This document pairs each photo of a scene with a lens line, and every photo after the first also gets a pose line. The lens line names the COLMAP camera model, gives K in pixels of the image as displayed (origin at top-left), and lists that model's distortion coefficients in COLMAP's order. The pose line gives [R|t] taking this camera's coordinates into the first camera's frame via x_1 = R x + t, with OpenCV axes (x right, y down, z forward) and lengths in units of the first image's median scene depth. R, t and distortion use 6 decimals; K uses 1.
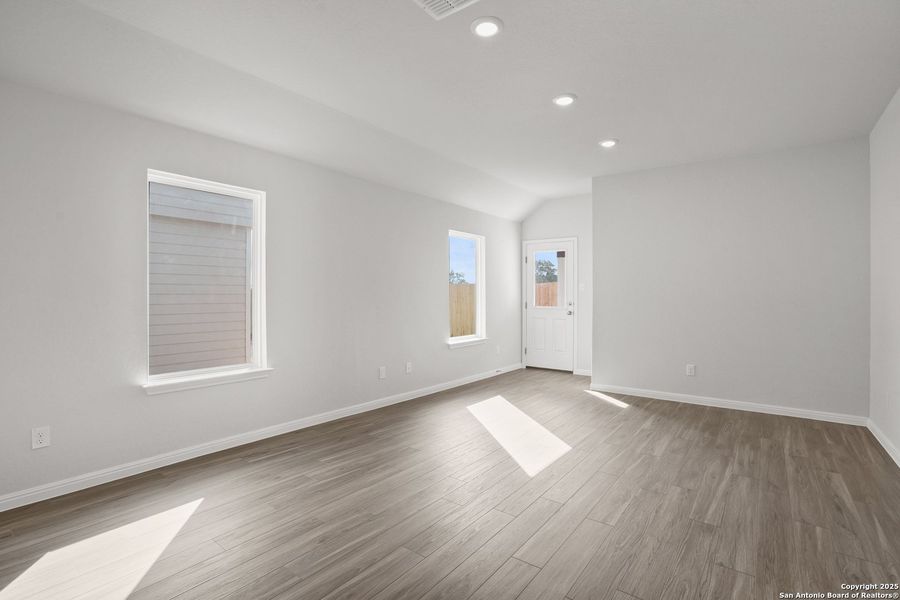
lens RADIAL K [[421.8, 0, 443.6], [0, 421.8, 300.7], [0, 0, 1]] dist [-0.028352, 0.000090]
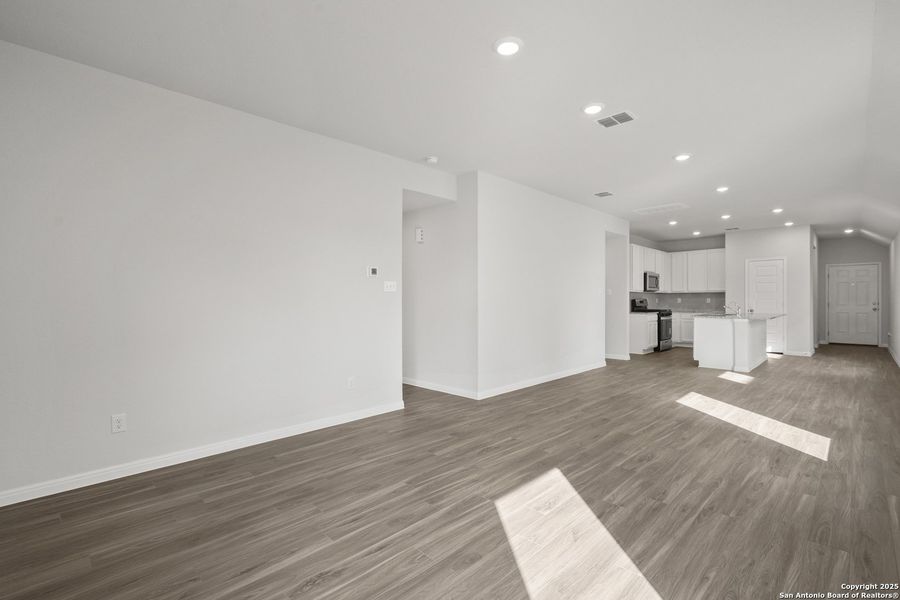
lens RADIAL K [[417.7, 0, 450.0], [0, 417.7, 300.0], [0, 0, 1]] dist [0.007360, 0.000075]
pose [[-0.994154, -0.000290, 0.107973, 0.275183], [0.001468, 0.999868, 0.016205, -0.019162], [-0.107963, 0.016269, -0.994022, 1.594128]]
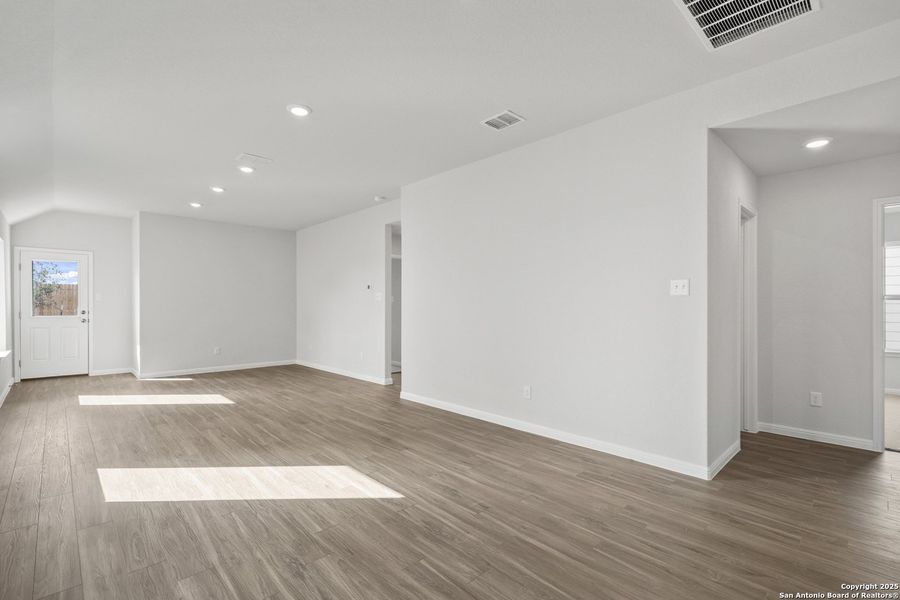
lens RADIAL K [[414.1, 0, 445.0], [0, 414.1, 303.5], [0, 0, 1]] dist [-0.001539, -0.000082]
pose [[0.152376, 0.002437, 0.988320, -1.111352], [0.012293, 0.999915, -0.004361, 0.001568], [-0.988246, 0.012814, 0.152333, -0.157100]]
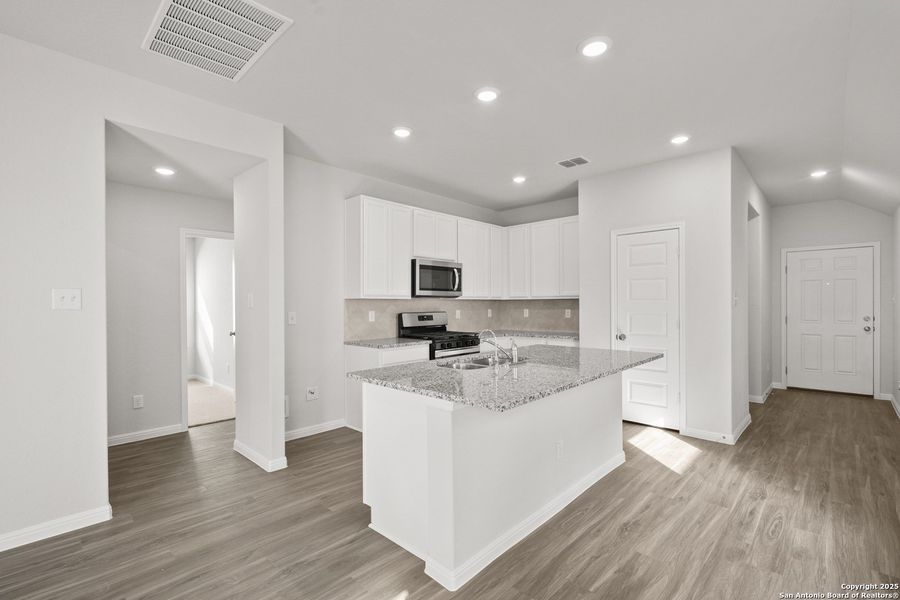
lens RADIAL K [[414.1, 0, 445.0], [0, 414.1, 303.5], [0, 0, 1]] dist [-0.001539, -0.000082]
pose [[-0.995346, 0.002472, 0.096329, -0.883084], [0.004008, 0.999868, 0.015758, -0.030857], [-0.096278, 0.016071, -0.995225, 0.105910]]
